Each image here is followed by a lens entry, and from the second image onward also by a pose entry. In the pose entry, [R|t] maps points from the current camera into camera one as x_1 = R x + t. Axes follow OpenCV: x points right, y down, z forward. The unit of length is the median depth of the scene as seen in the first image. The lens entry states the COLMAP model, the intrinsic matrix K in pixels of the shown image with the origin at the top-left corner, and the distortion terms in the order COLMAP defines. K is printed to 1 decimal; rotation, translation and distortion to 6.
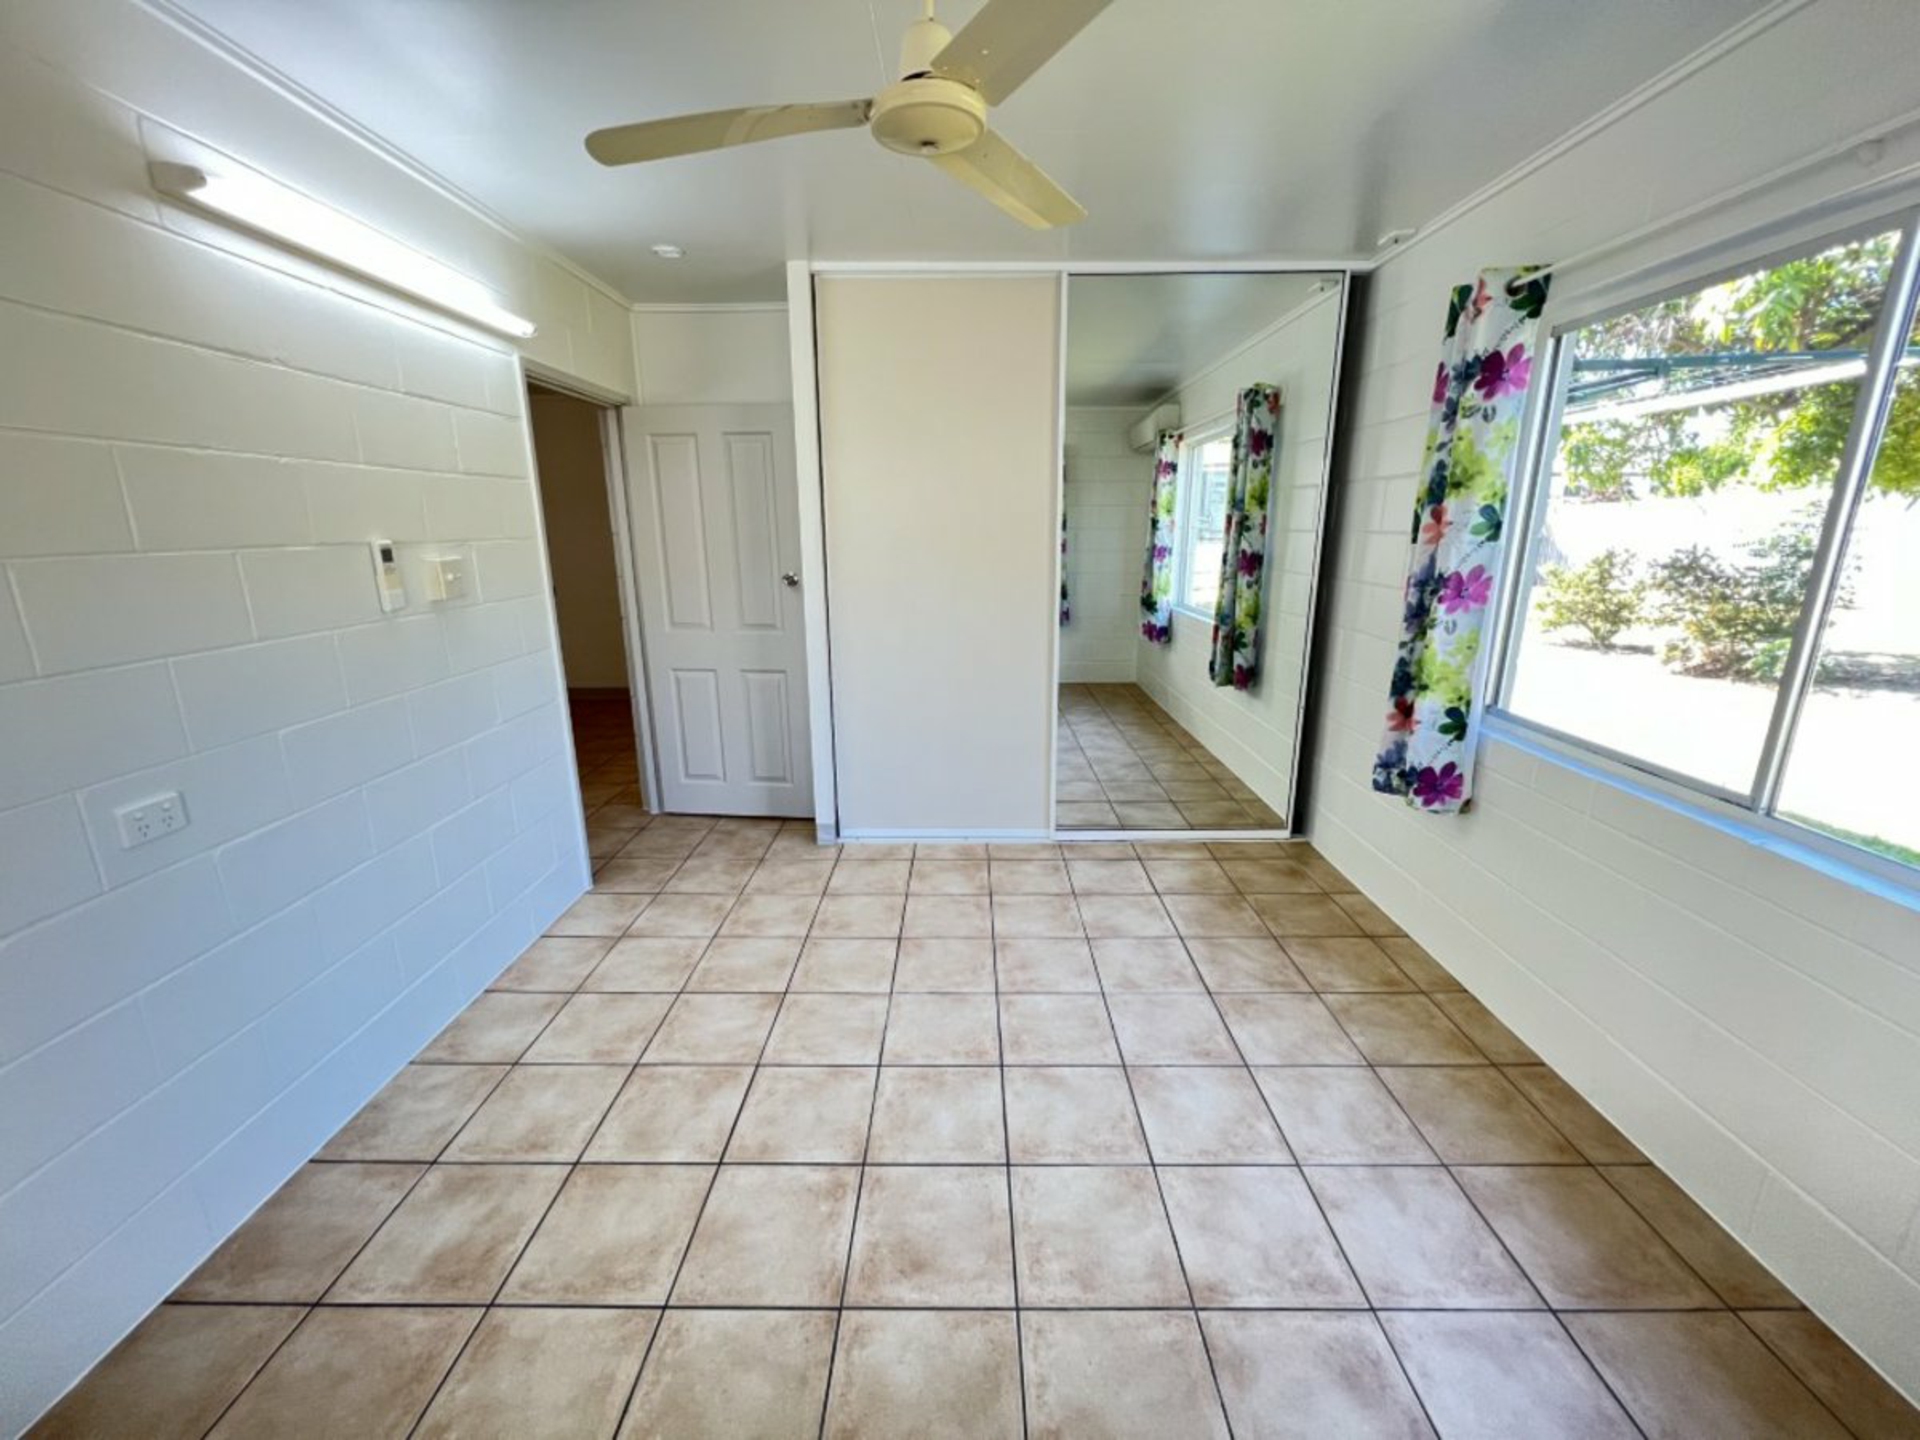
lens RADIAL K [[765.2, 0, 957.9], [0, 765.2, 720.9], [0, 0, 1]] dist [-0.001341, 0.000333]
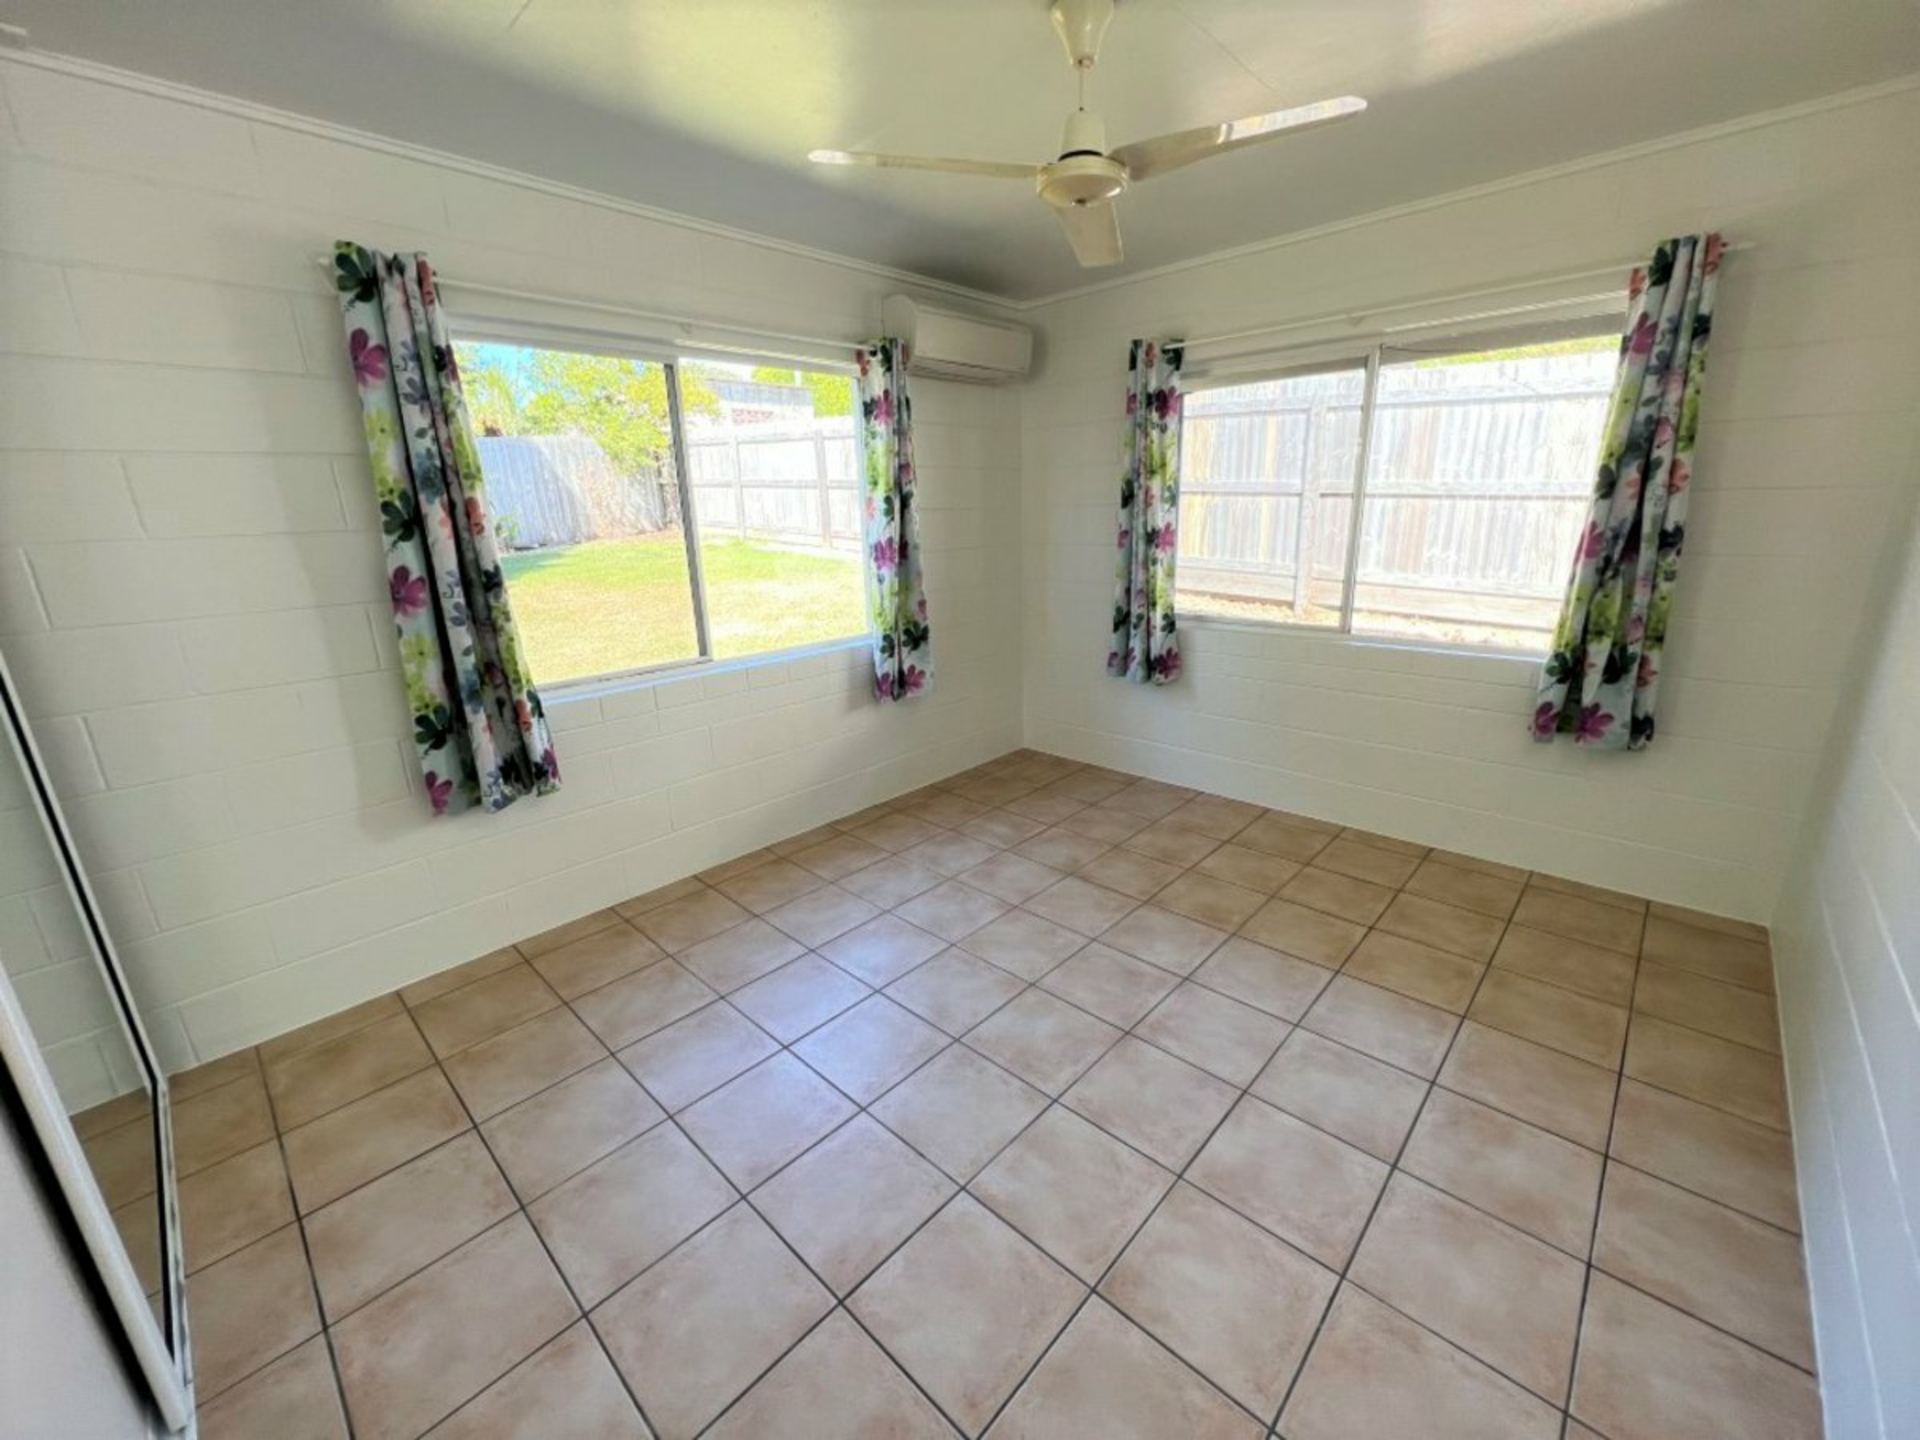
lens RADIAL K [[765.2, 0, 959.0], [0, 765.2, 722.4], [0, 0, 1]] dist [-0.001341, 0.000333]
pose [[-0.734408, -0.160013, 0.659576, -0.561067], [0.201912, 0.876302, 0.437409, -0.369678], [-0.647979, 0.454413, -0.611255, 1.470189]]
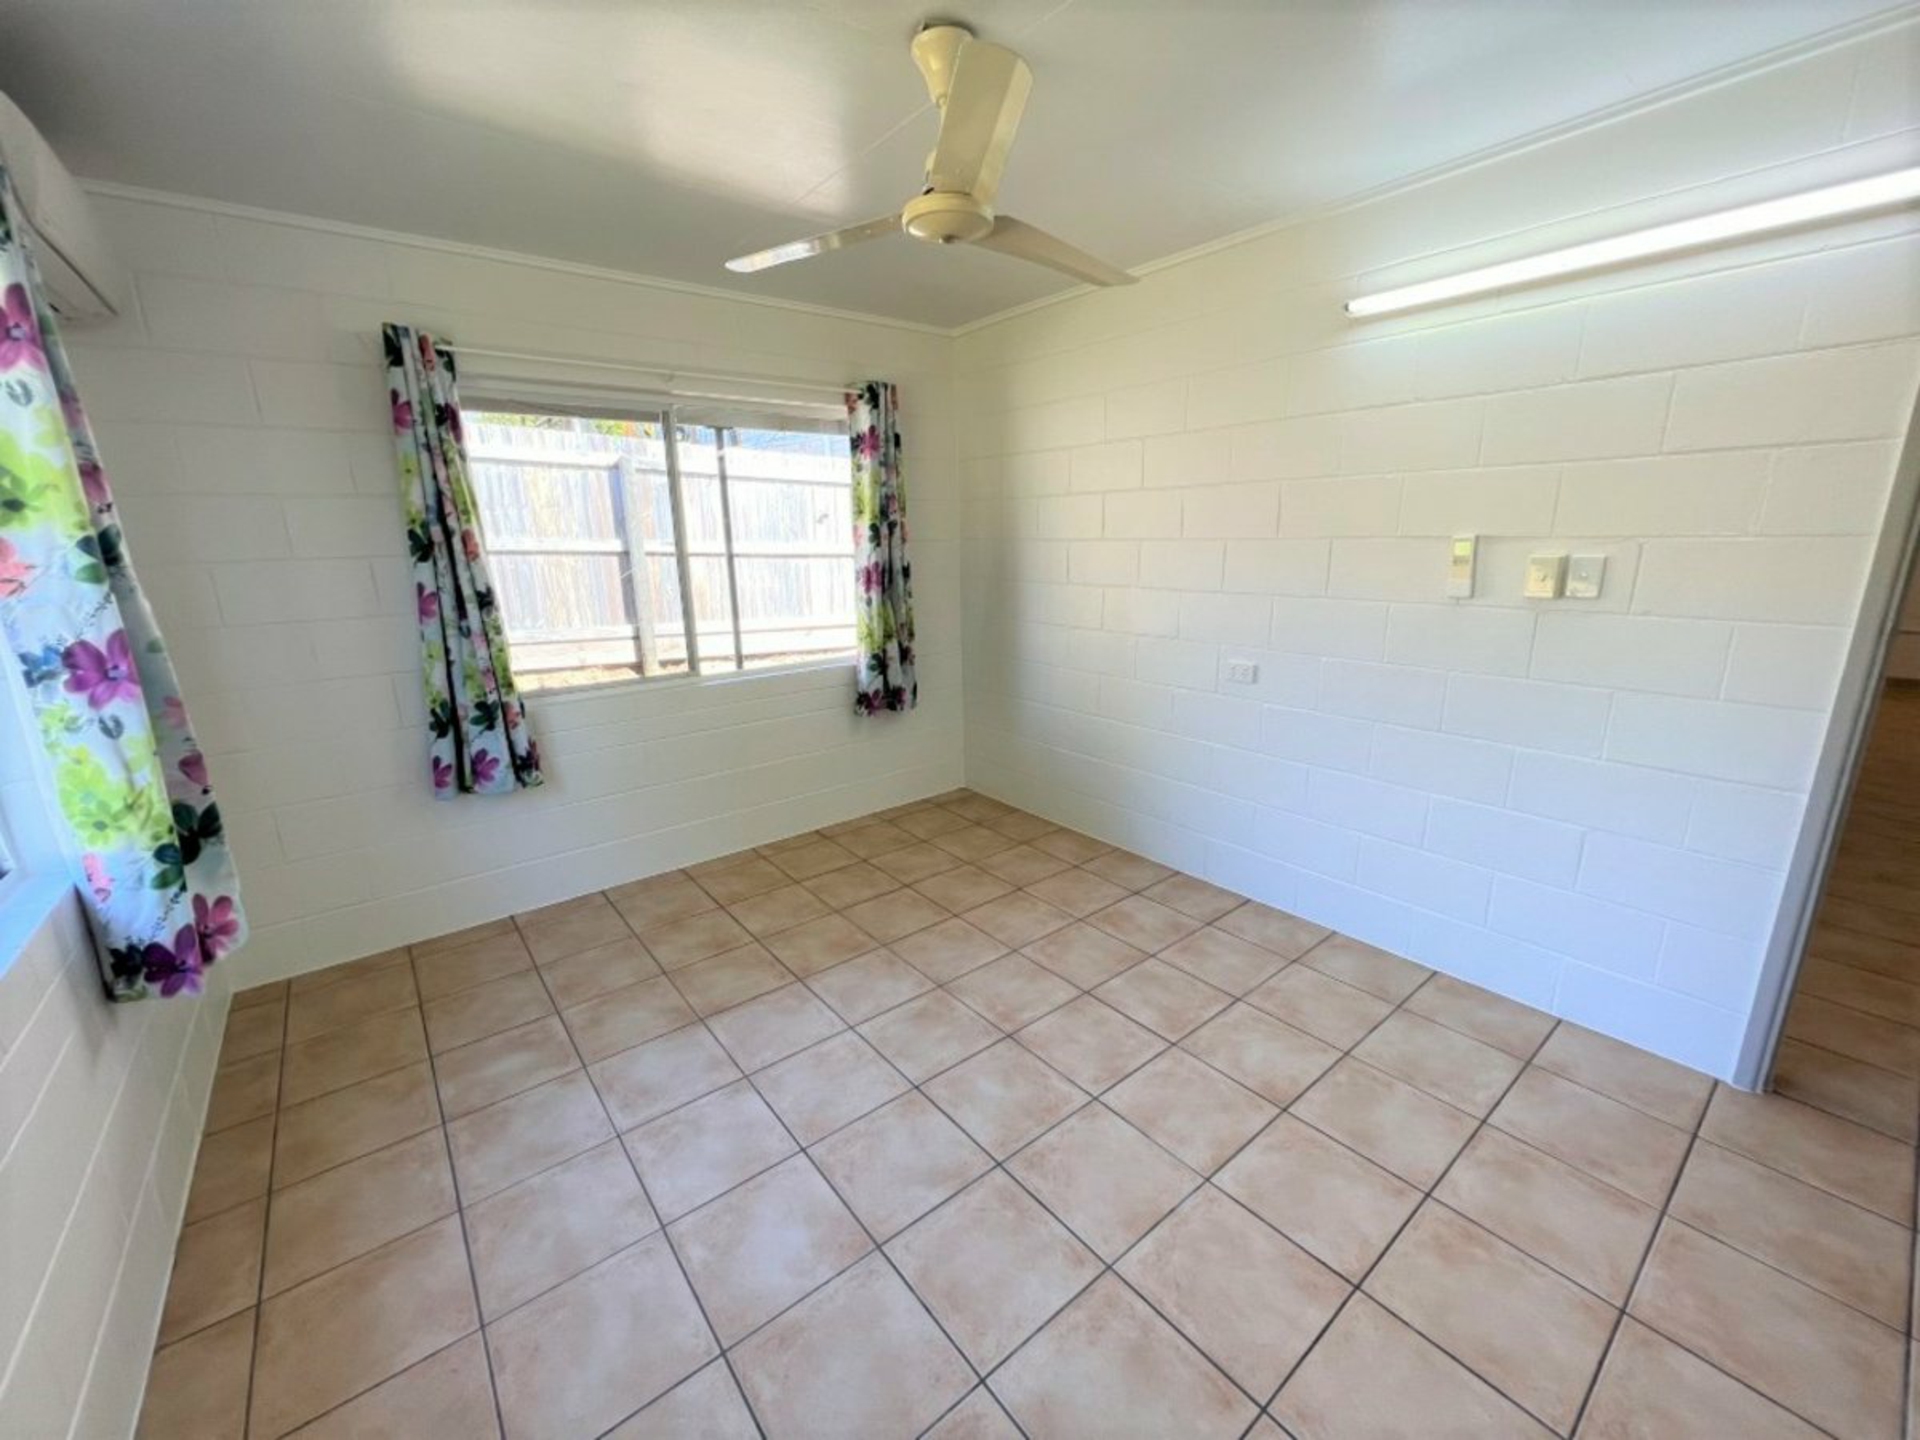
lens RADIAL K [[765.2, 0, 961.9], [0, 765.2, 720.3], [0, 0, 1]] dist [-0.001341, 0.000333]
pose [[-0.771208, 0.173292, -0.612542, 0.544703], [-0.136154, 0.895066, 0.424640, -0.364304], [0.621852, 0.410886, -0.666688, 1.382888]]
